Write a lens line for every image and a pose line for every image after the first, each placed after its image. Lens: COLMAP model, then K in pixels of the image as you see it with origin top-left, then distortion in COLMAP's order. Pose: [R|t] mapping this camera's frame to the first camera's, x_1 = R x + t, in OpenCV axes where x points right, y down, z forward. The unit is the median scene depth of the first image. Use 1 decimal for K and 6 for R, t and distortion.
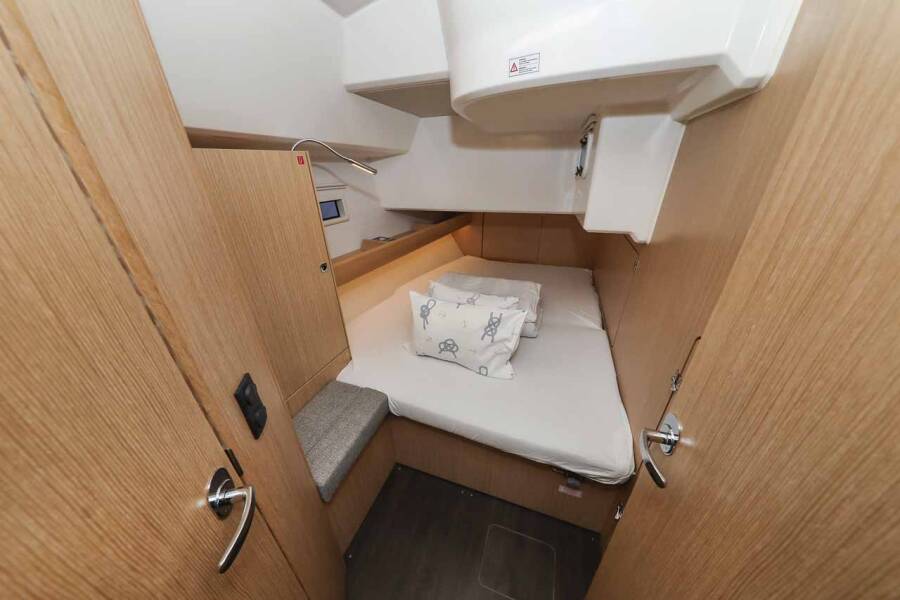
lens RADIAL K [[285.0, 0, 450.0], [0, 285.0, 300.0], [0, 0, 1]] dist [0.000776, 0.000032]
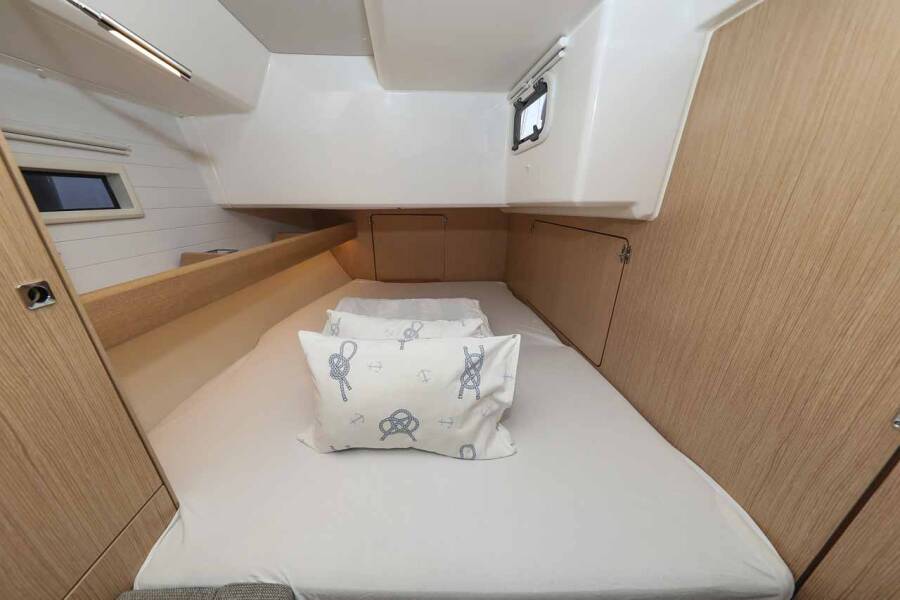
lens RADIAL K [[290.5, 0, 423.8], [0, 290.5, 324.6], [0, 0, 1]] dist [0.000582, 0.000023]
pose [[0.929031, -0.134771, 0.344583, -0.118984], [0.146809, 0.989124, -0.008951, -0.006923], [-0.339629, 0.058904, 0.938713, 0.454085]]
